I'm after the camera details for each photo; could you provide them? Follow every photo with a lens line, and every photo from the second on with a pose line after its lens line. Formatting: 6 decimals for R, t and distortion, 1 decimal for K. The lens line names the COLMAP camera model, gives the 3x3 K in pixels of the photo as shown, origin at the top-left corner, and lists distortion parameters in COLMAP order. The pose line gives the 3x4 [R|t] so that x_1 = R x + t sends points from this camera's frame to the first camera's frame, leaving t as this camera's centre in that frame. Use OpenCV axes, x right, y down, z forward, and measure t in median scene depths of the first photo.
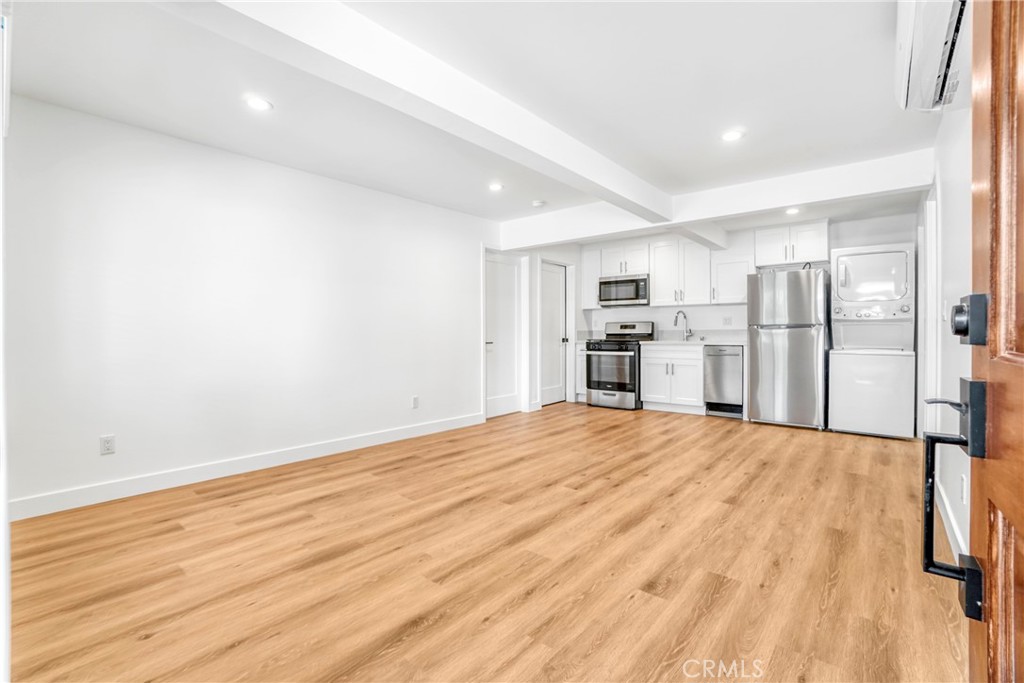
lens RADIAL K [[469.0, 0, 515.3], [0, 469.0, 336.8], [0, 0, 1]] dist [-0.001718, 0.000257]
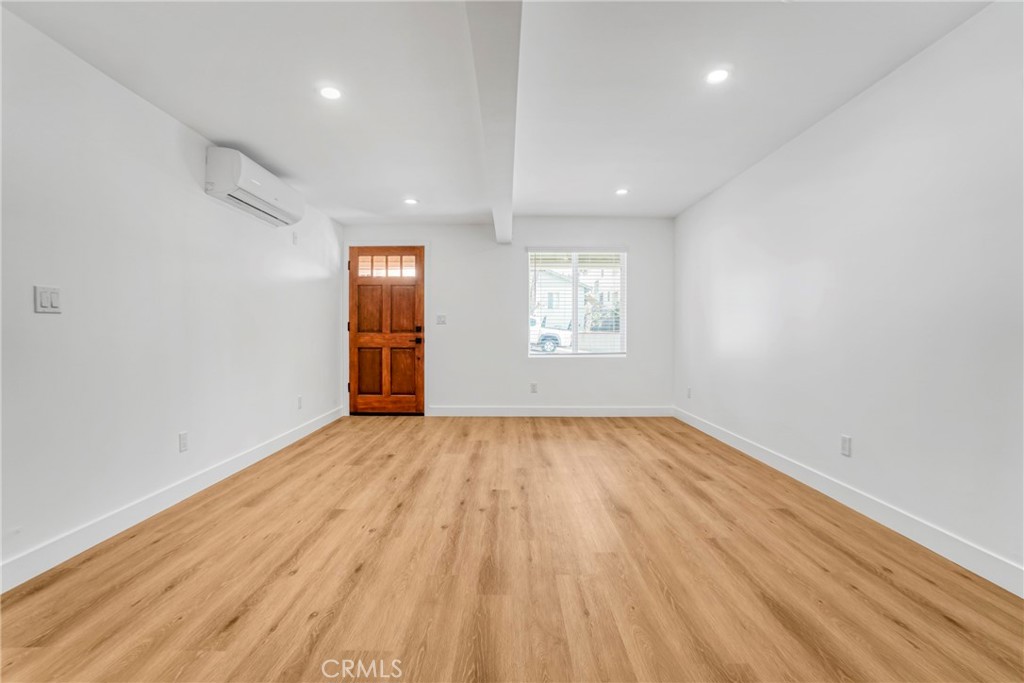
lens RADIAL K [[469.0, 0, 512.5], [0, 469.0, 338.1], [0, 0, 1]] dist [-0.001718, 0.000257]
pose [[-0.769684, 0.009532, -0.638354, 1.243379], [-0.001960, 0.999849, 0.017293, -0.008009], [0.638422, 0.014562, -0.769549, 3.076115]]
